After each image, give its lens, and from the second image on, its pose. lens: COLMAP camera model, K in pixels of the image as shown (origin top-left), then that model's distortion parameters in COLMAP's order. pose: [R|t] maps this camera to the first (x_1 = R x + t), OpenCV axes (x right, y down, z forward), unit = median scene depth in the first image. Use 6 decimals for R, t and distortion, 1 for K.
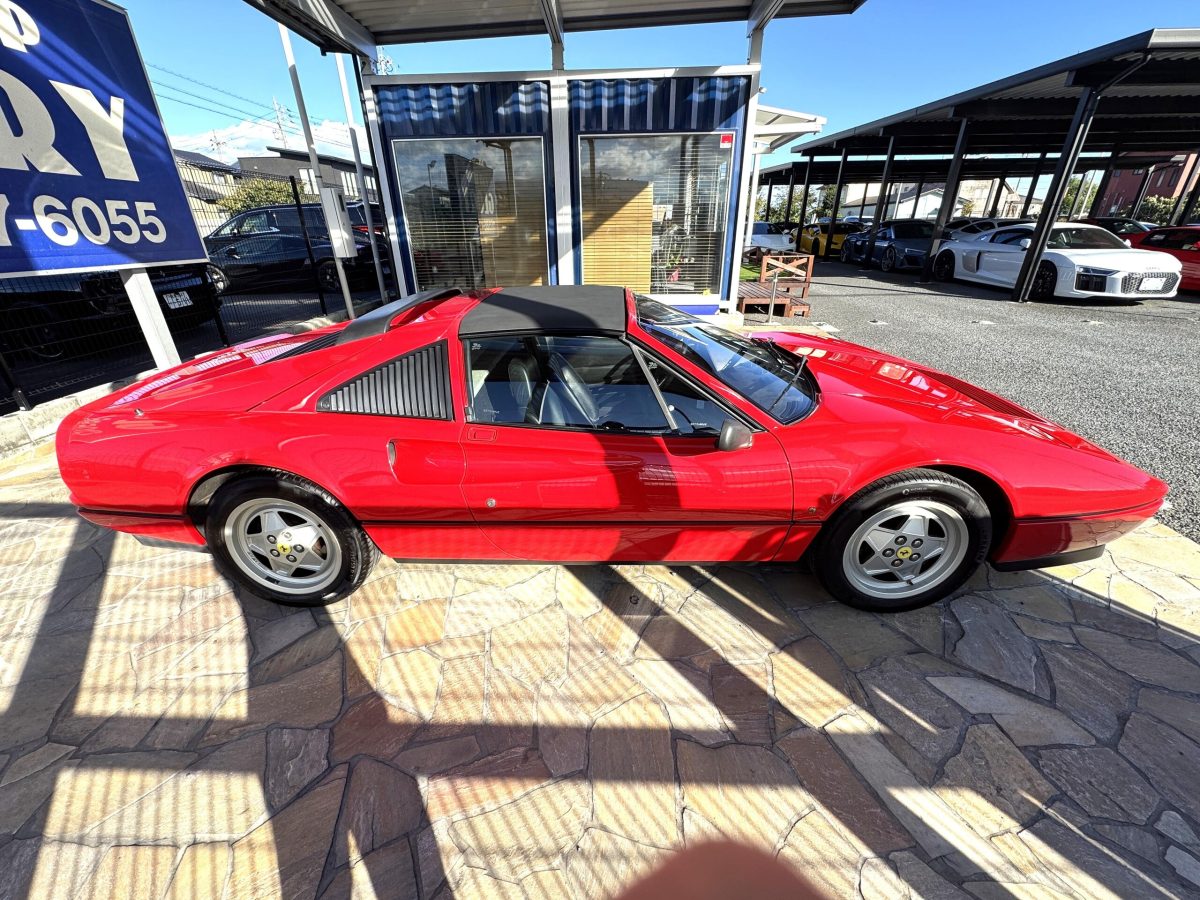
lens RADIAL K [[470.3, 0, 600.0], [0, 470.3, 450.0], [0, 0, 1]] dist [-0.003942, -0.000499]
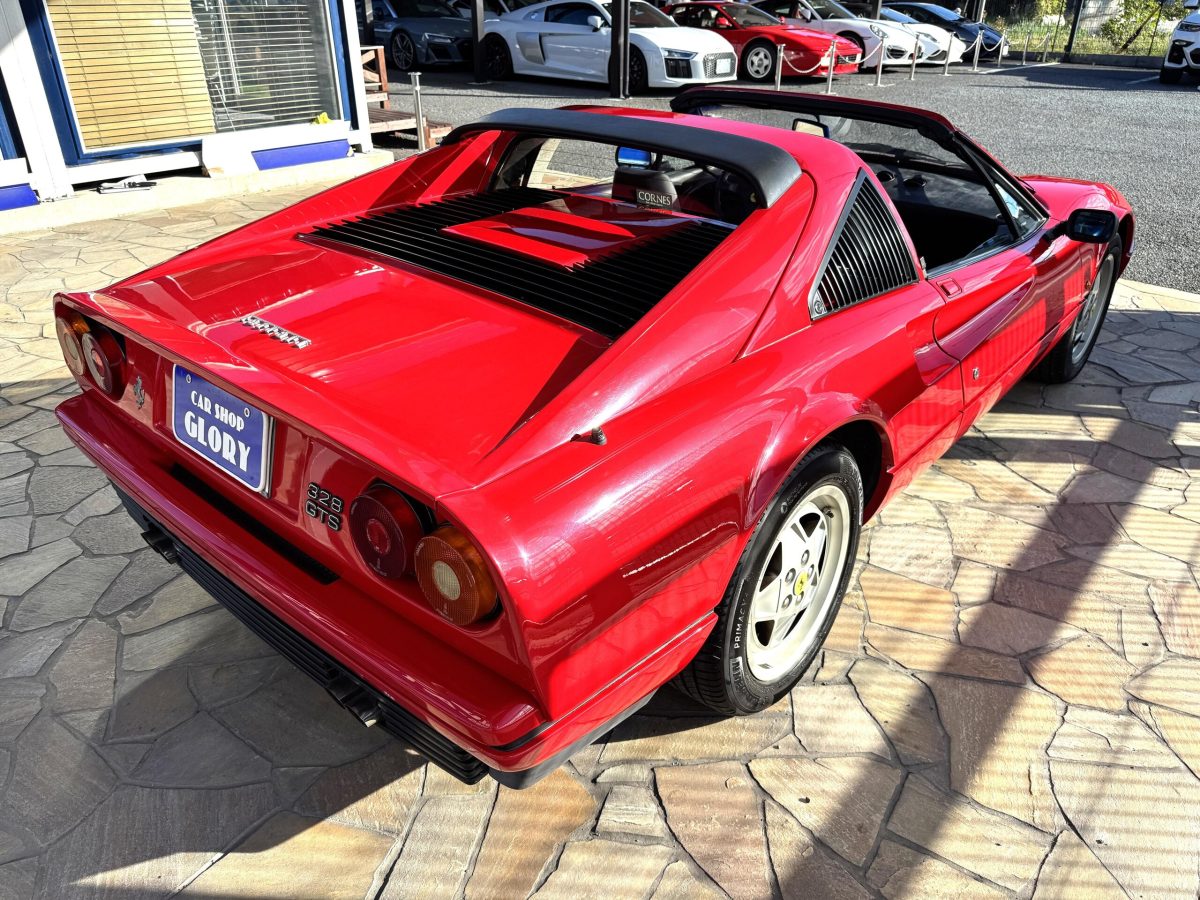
lens RADIAL K [[848.1, 0, 600.0], [0, 848.1, 450.0], [0, 0, 1]] dist [0.004528, -0.007175]
pose [[0.621349, -0.358997, 0.696452, -0.733040], [0.324904, 0.926891, 0.187913, -0.102422], [-0.712995, 0.109520, 0.692562, 0.219046]]
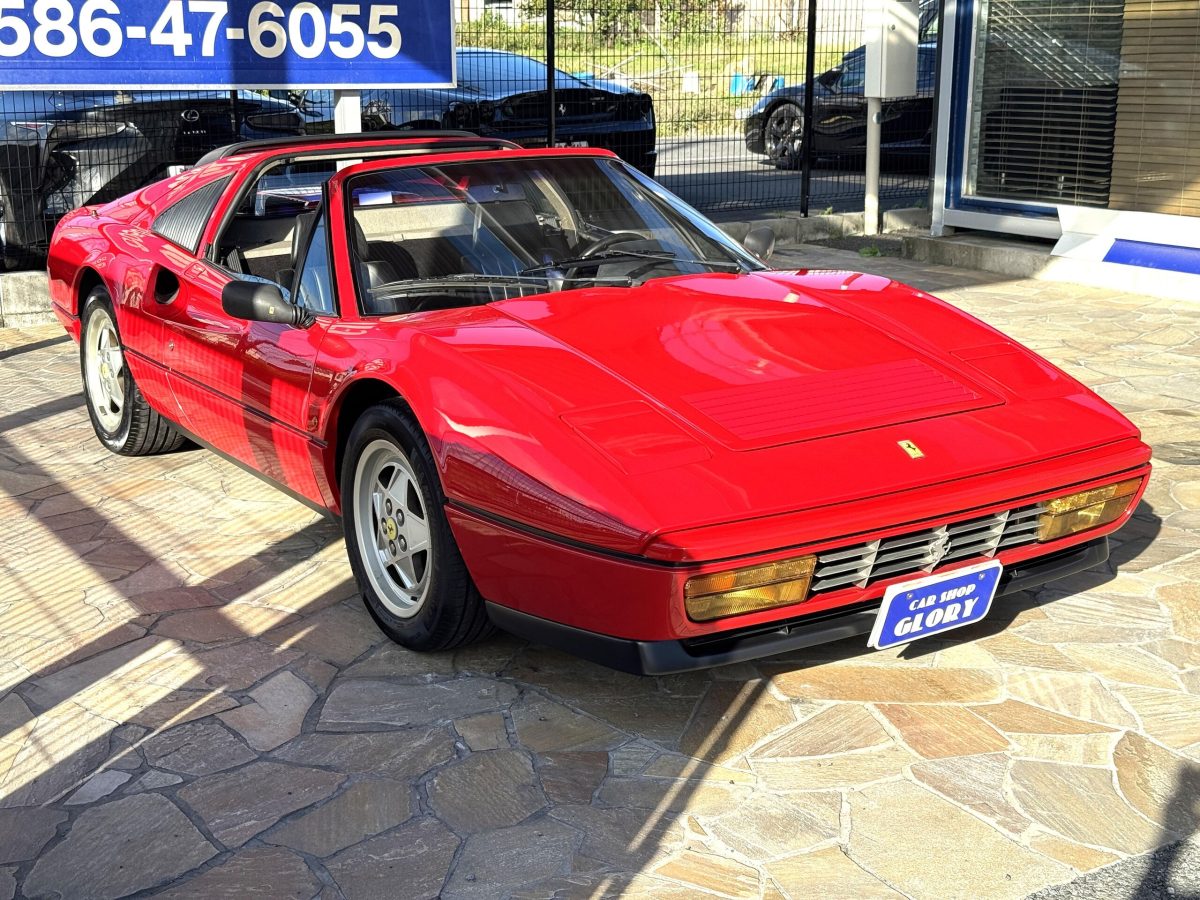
lens RADIAL K [[1621.4, 0, 597.9], [0, 1621.4, 467.0], [0, 0, 1]] dist [0.014785, 0.017286]
pose [[0.570745, 0.217496, -0.791799, 1.218798], [-0.355959, 0.934502, 0.000112, 0.020201], [0.739962, 0.281784, 0.610782, -0.083629]]
